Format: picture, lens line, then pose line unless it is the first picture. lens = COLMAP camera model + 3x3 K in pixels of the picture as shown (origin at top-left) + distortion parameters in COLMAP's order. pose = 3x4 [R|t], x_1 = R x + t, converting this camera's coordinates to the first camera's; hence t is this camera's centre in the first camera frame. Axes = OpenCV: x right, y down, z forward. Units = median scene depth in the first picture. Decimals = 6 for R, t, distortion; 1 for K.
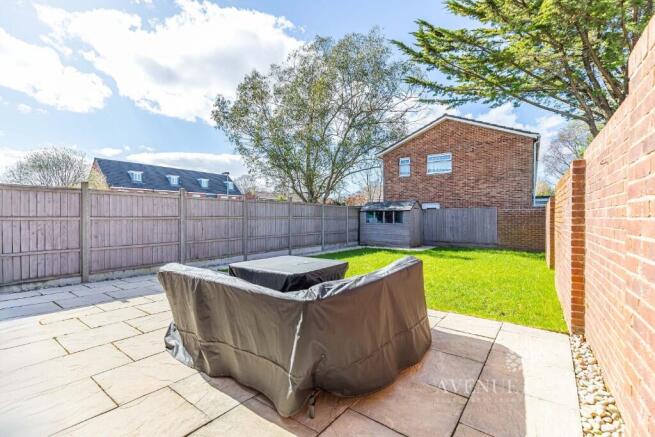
lens RADIAL K [[294.3, 0, 327.5], [0, 294.3, 218.5], [0, 0, 1]] dist [0.001251, -0.000014]
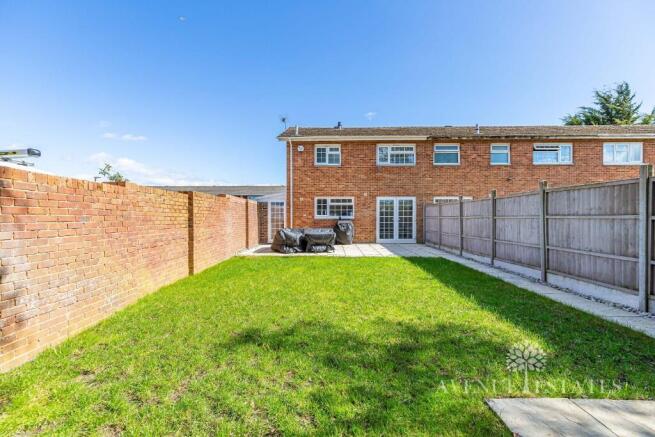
lens RADIAL K [[294.3, 0, 327.5], [0, 294.3, 218.5], [0, 0, 1]] dist [0.001251, -0.000014]
pose [[-0.814144, -0.001946, -0.580659, 0.420873], [-0.003968, 0.999990, 0.002212, 0.001015], [0.580649, 0.004105, -0.814144, 0.925146]]
